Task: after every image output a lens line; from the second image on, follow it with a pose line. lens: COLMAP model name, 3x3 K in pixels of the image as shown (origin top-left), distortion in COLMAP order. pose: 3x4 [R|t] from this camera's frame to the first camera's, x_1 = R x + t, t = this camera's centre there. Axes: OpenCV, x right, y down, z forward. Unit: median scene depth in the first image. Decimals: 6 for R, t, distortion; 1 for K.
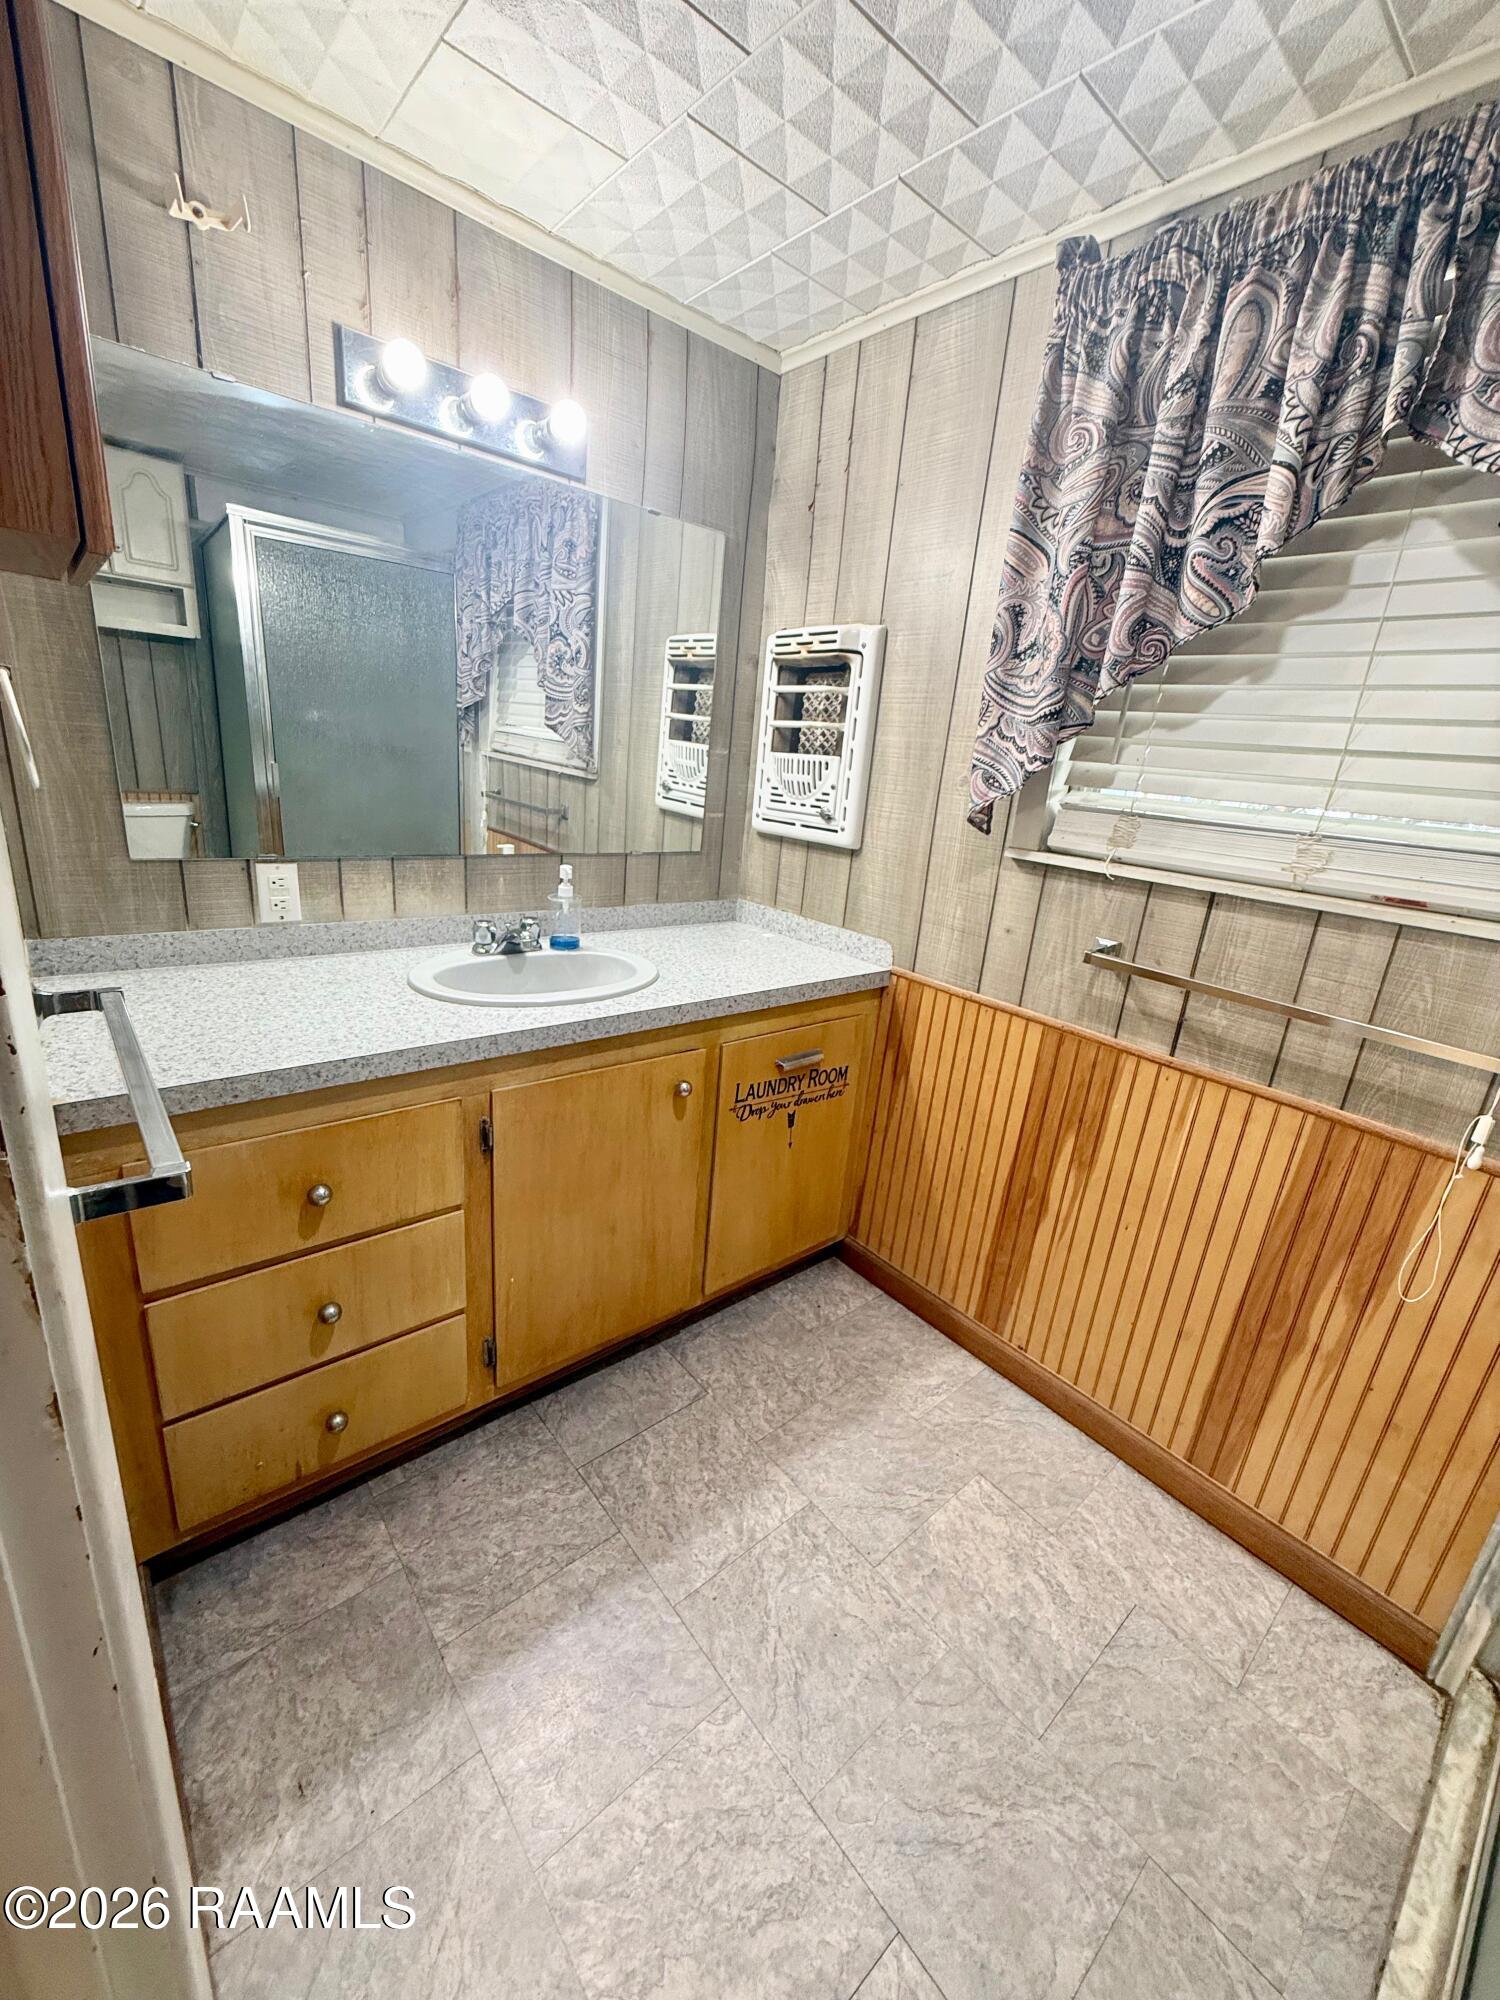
lens RADIAL K [[798.3, 0, 748.1], [0, 798.3, 1001.9], [0, 0, 1]] dist [0.000374, -0.000189]
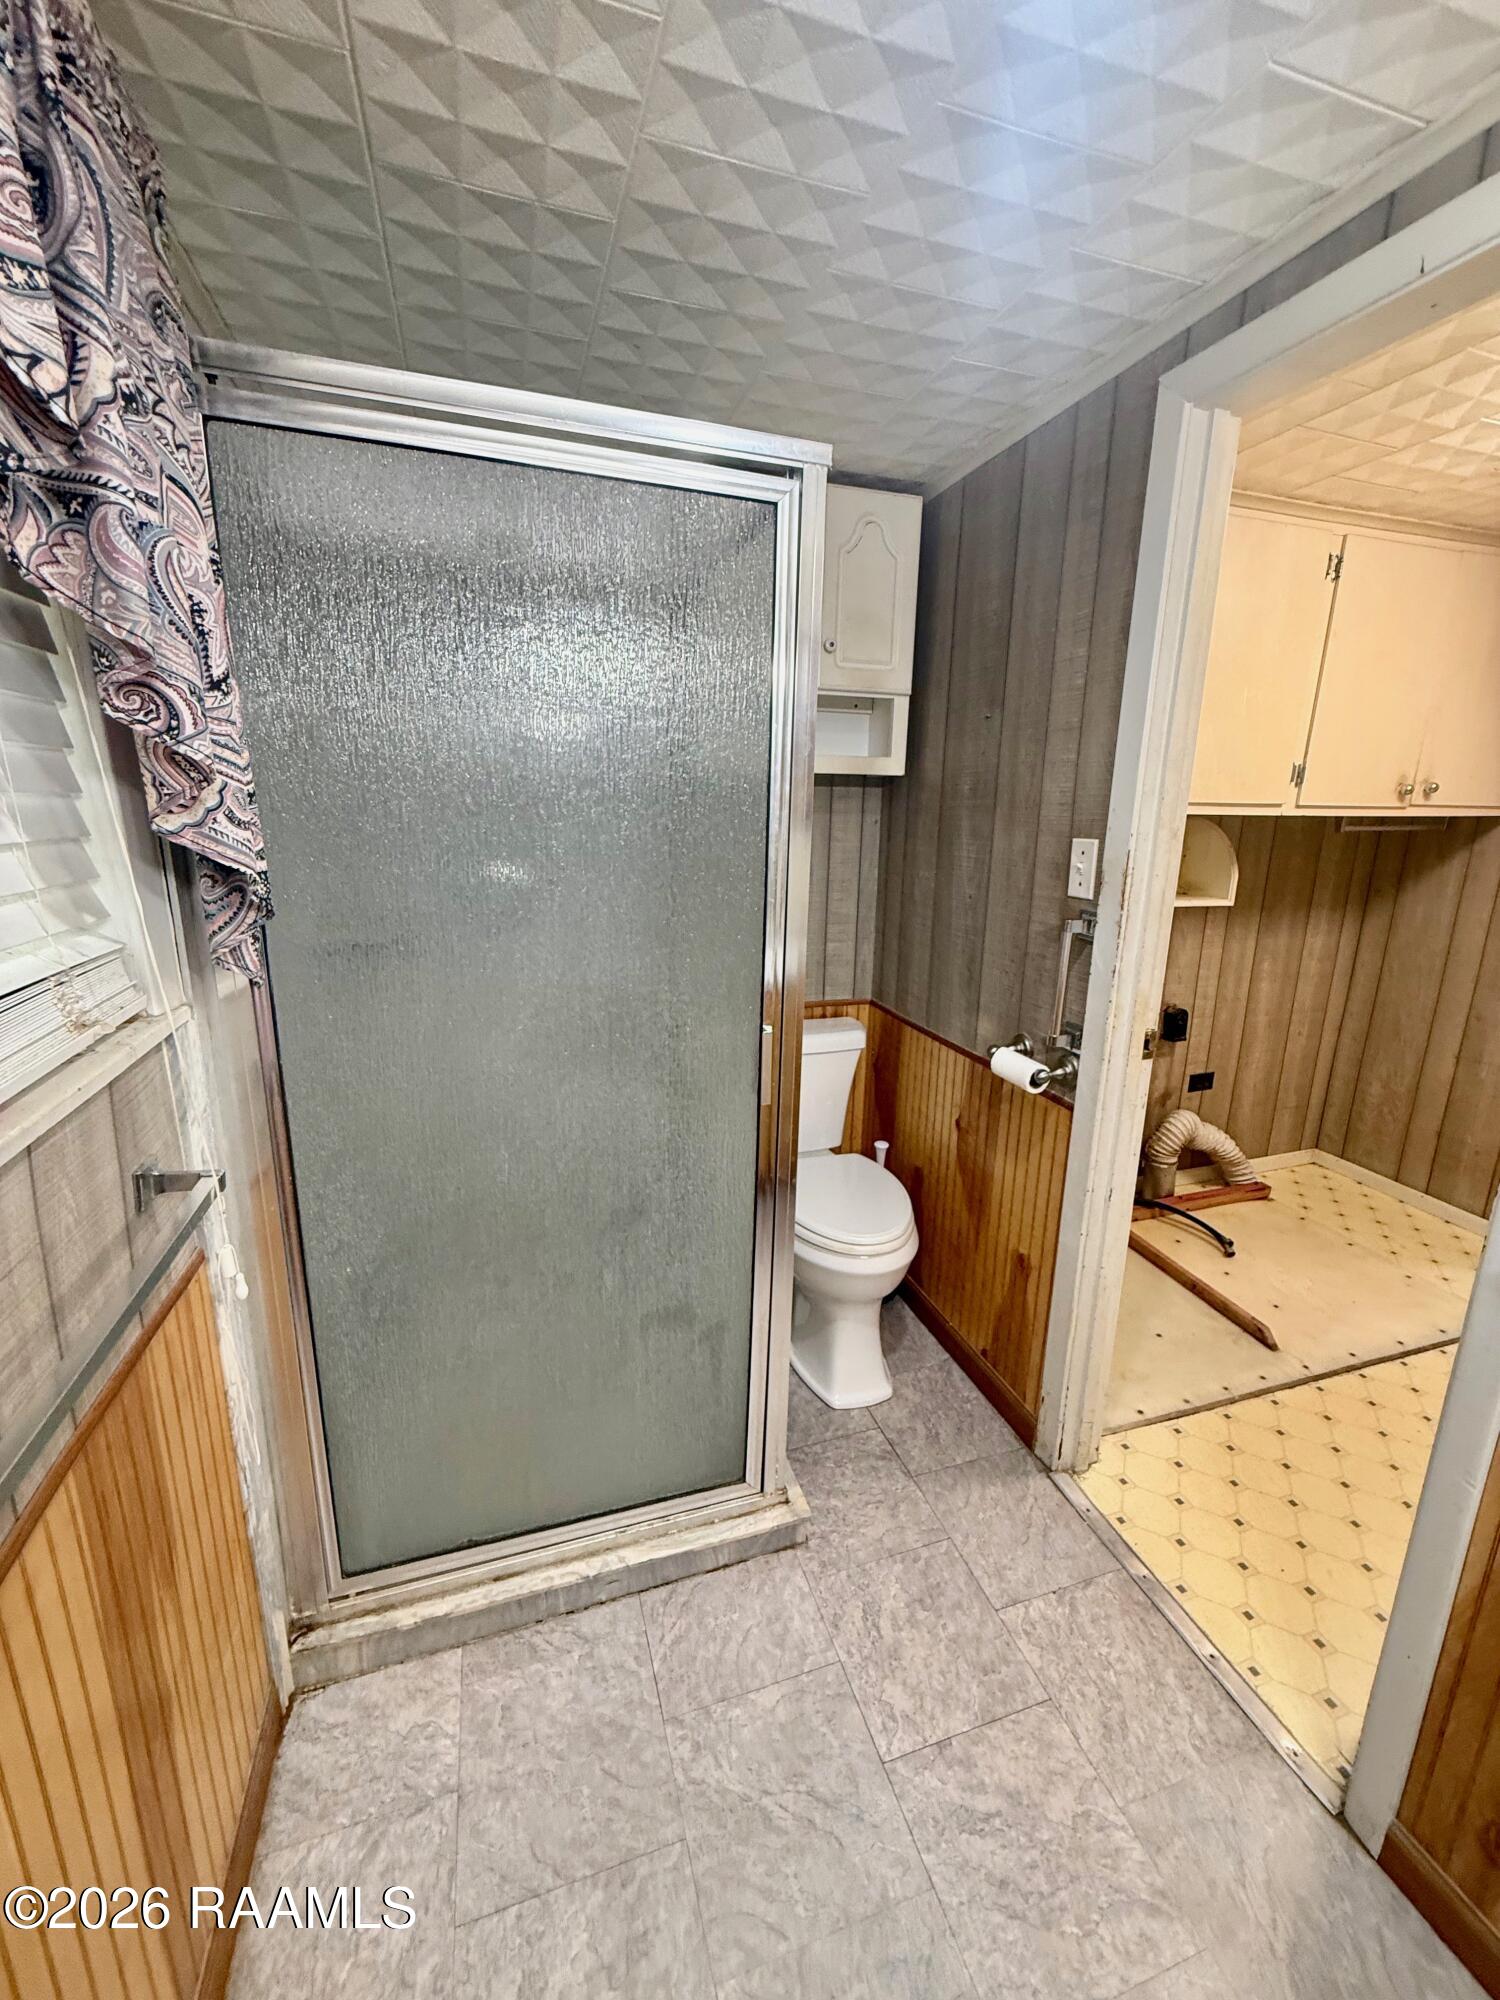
lens RADIAL K [[798.3, 0, 748.5], [0, 798.3, 996.6], [0, 0, 1]] dist [0.000374, -0.000189]
pose [[-0.919664, -0.189768, 0.343812, 0.162450], [0.019728, 0.852062, 0.523068, -0.543273], [-0.392211, 0.487830, -0.779867, 1.352802]]
